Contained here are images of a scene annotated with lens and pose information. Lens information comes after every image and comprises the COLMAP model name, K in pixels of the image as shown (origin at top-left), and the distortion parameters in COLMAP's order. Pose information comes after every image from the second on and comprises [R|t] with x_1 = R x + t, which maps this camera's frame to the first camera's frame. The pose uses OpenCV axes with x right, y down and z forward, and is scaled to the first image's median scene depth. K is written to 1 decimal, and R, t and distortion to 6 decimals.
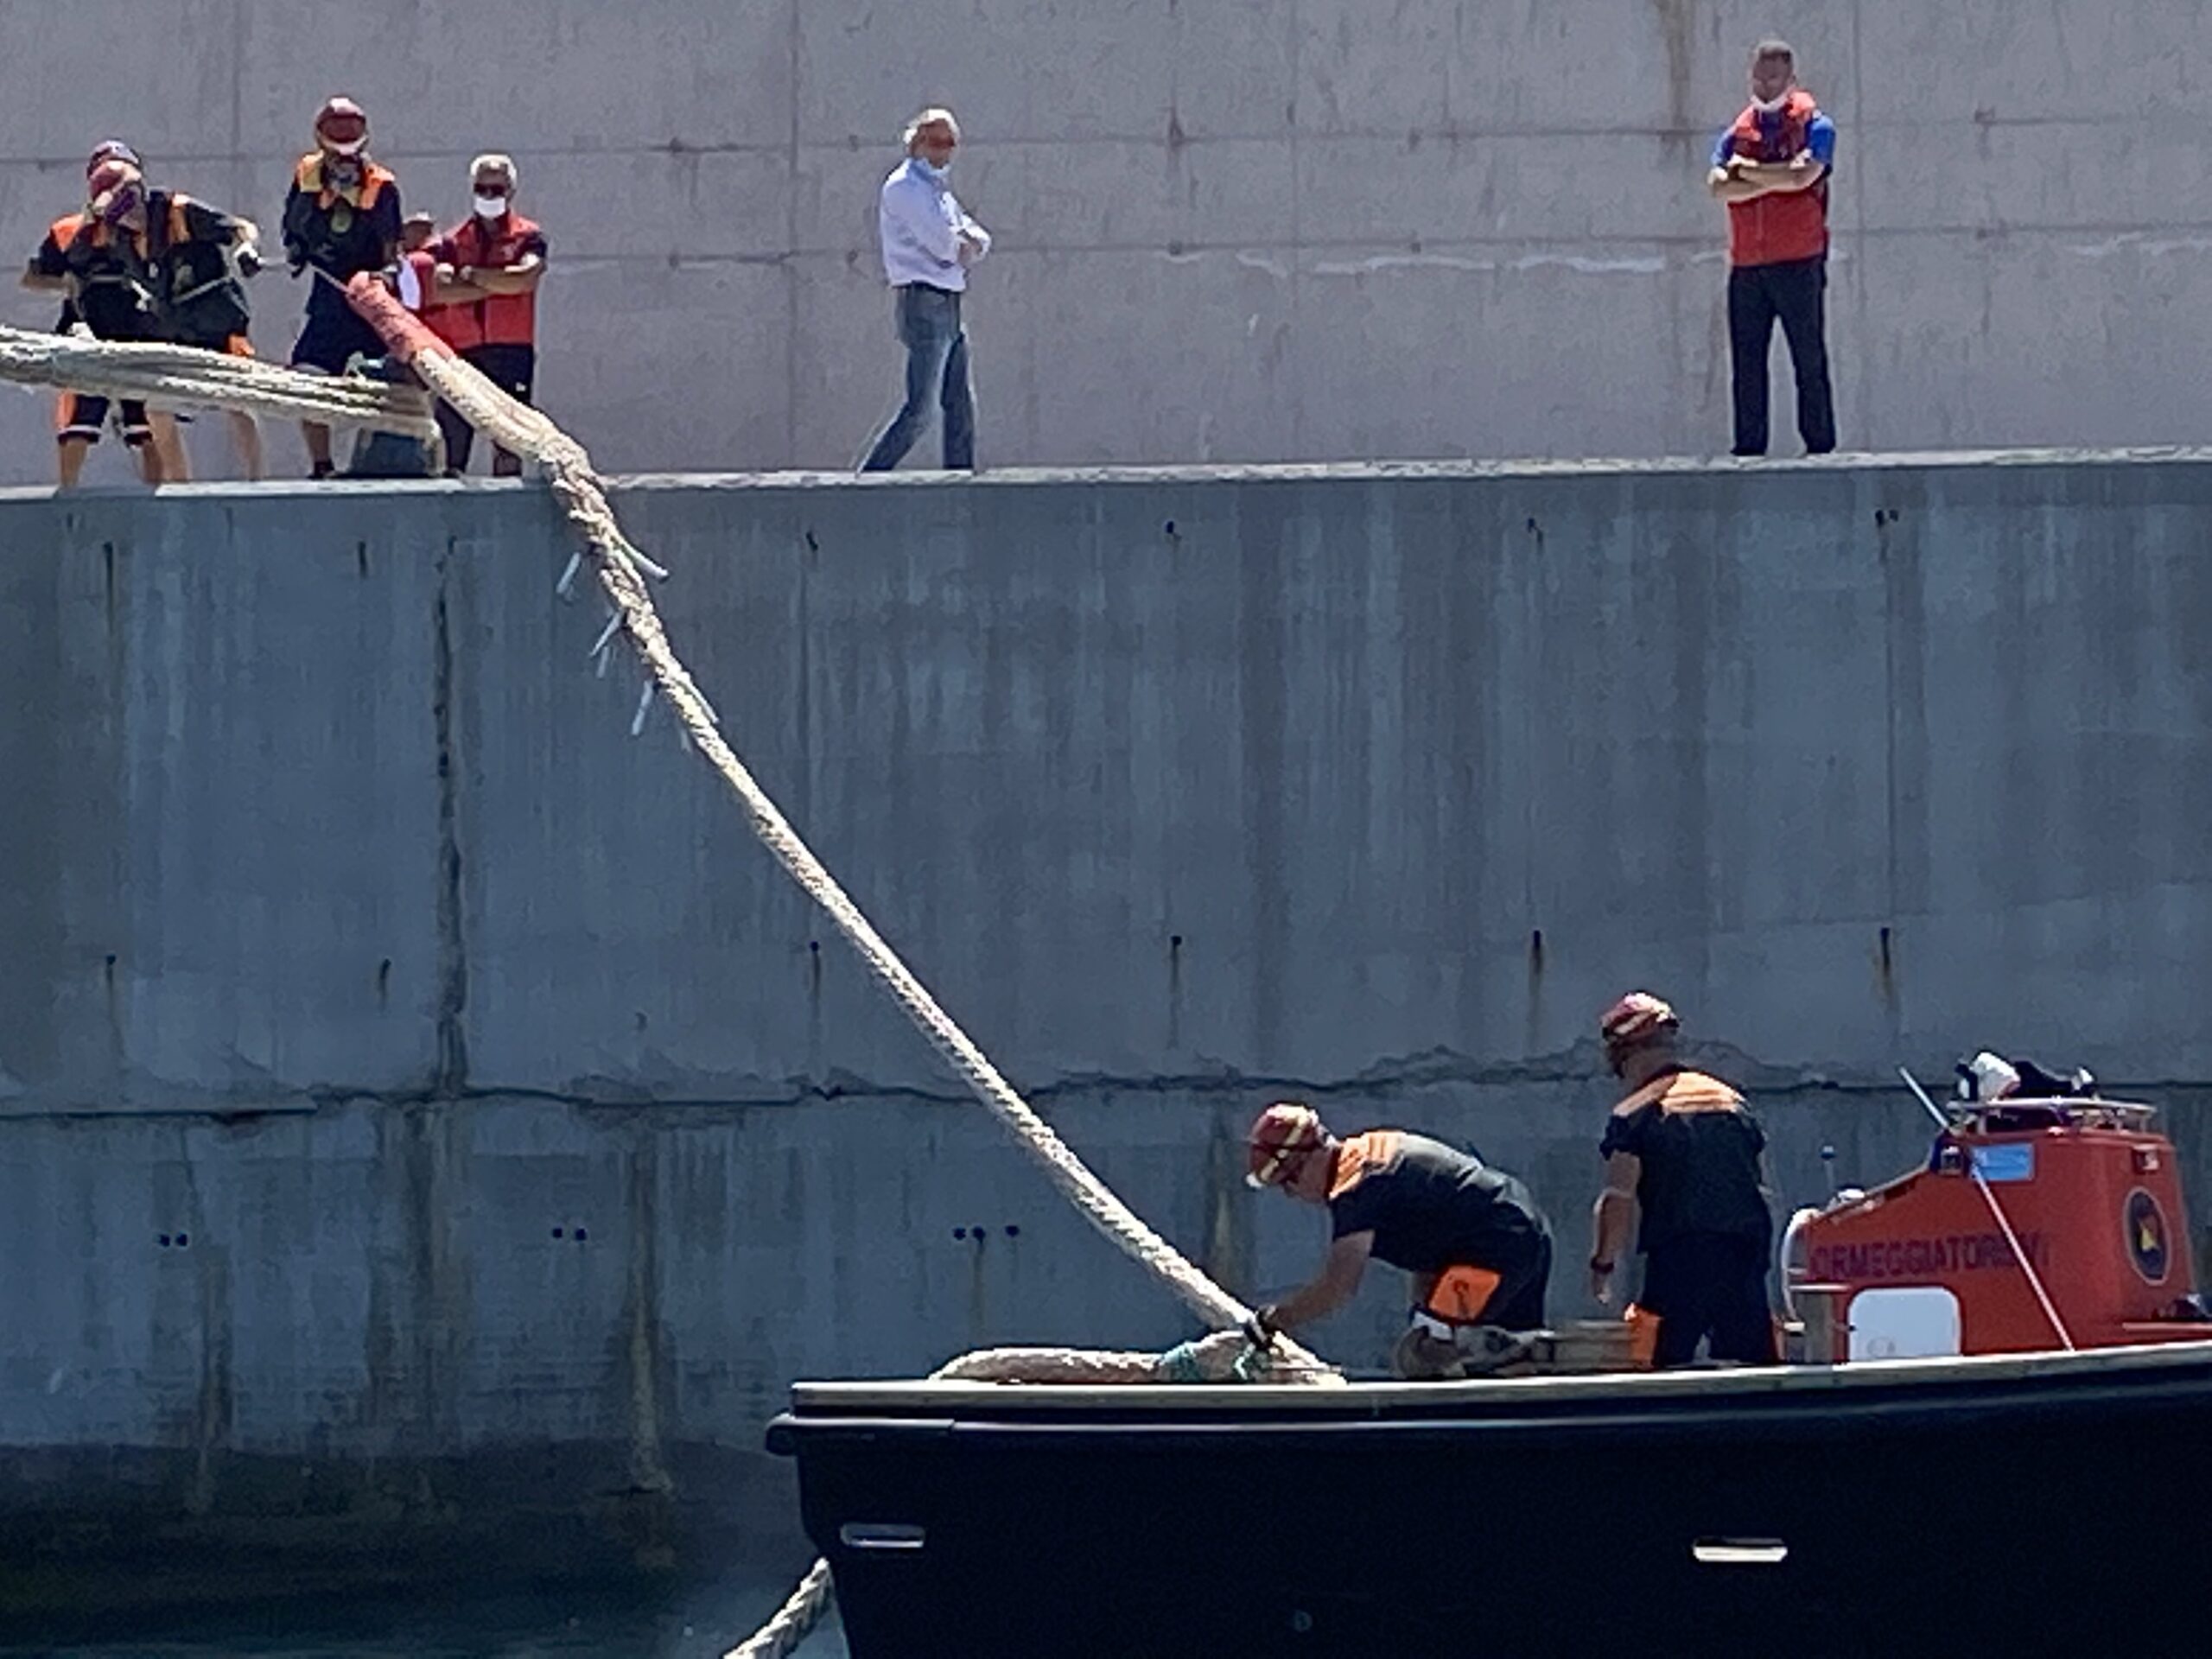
lens RADIAL K [[9625.3, 0, 1105.9], [0, 9625.3, 829.6], [0, 0, 1]] dist [0.104673, 0.000000]
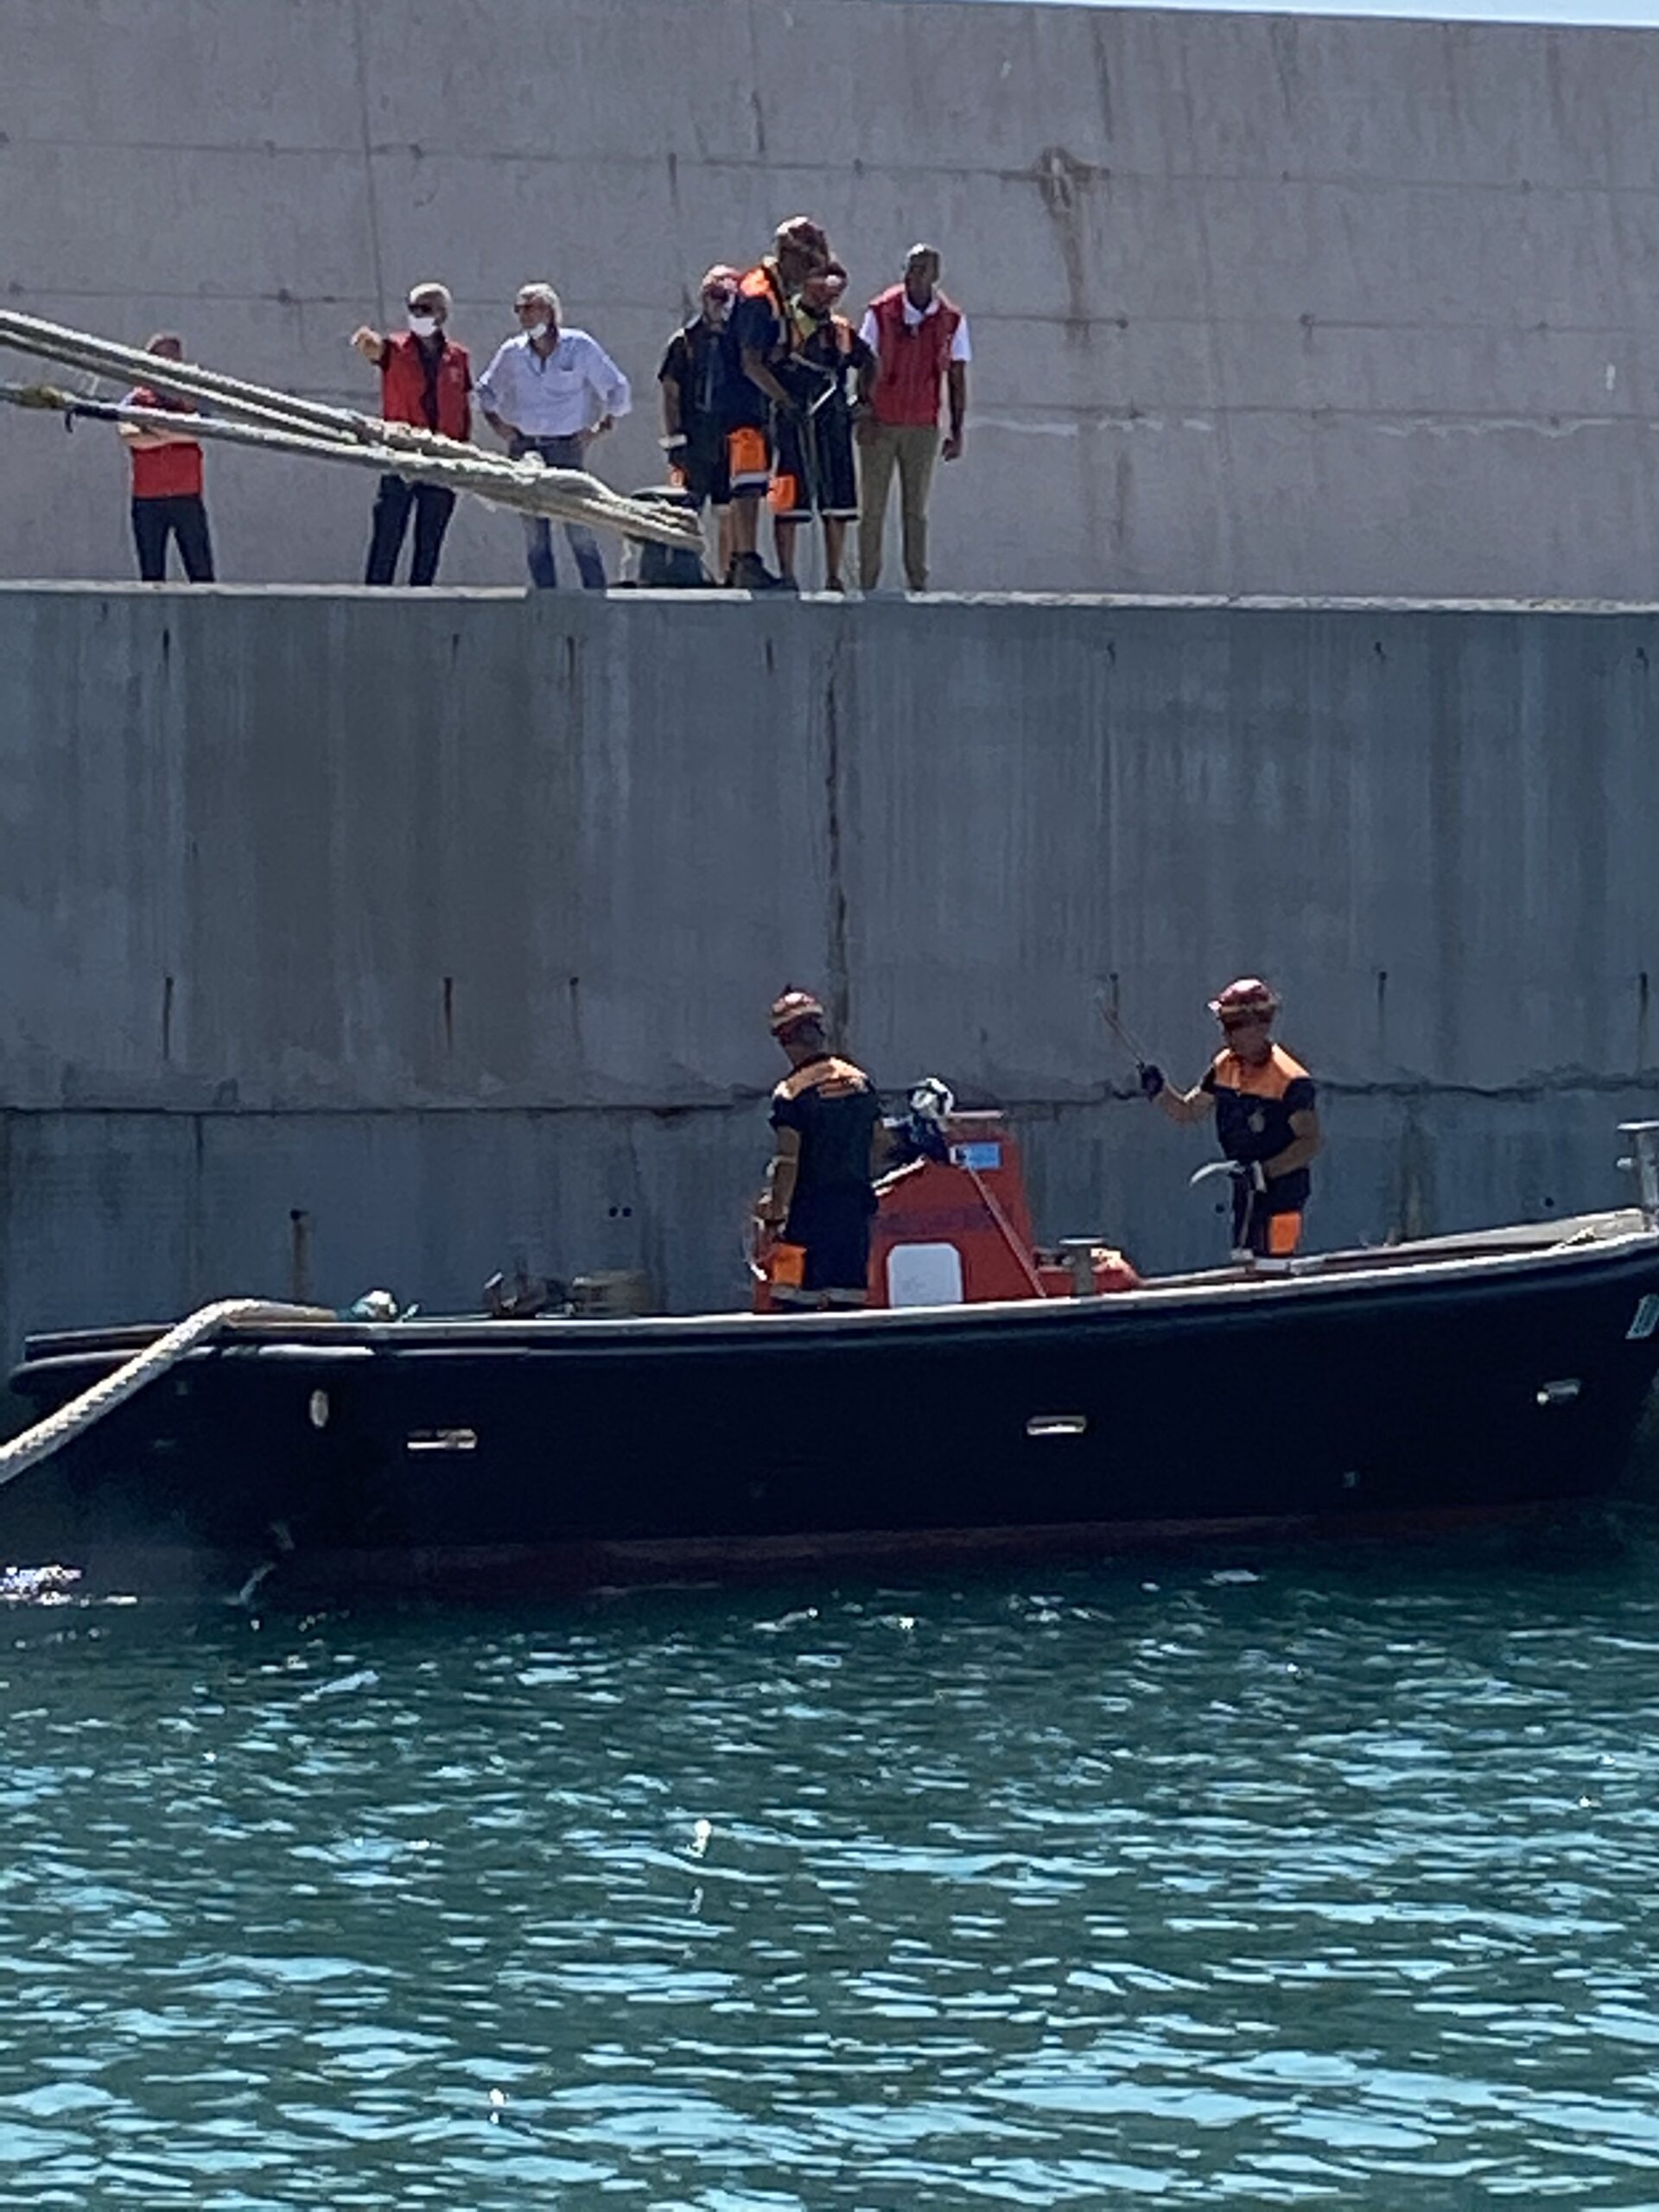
lens RADIAL K [[8074.2, 0, 829.3], [0, 8074.2, 1108.0], [0, 0, 1]] dist [0.384191, 0.000000]
pose [[0.928137, 0.006520, 0.372181, -0.452269], [-0.018467, 0.999422, 0.028542, -0.000116], [-0.371779, -0.033364, 0.927721, 0.043592]]
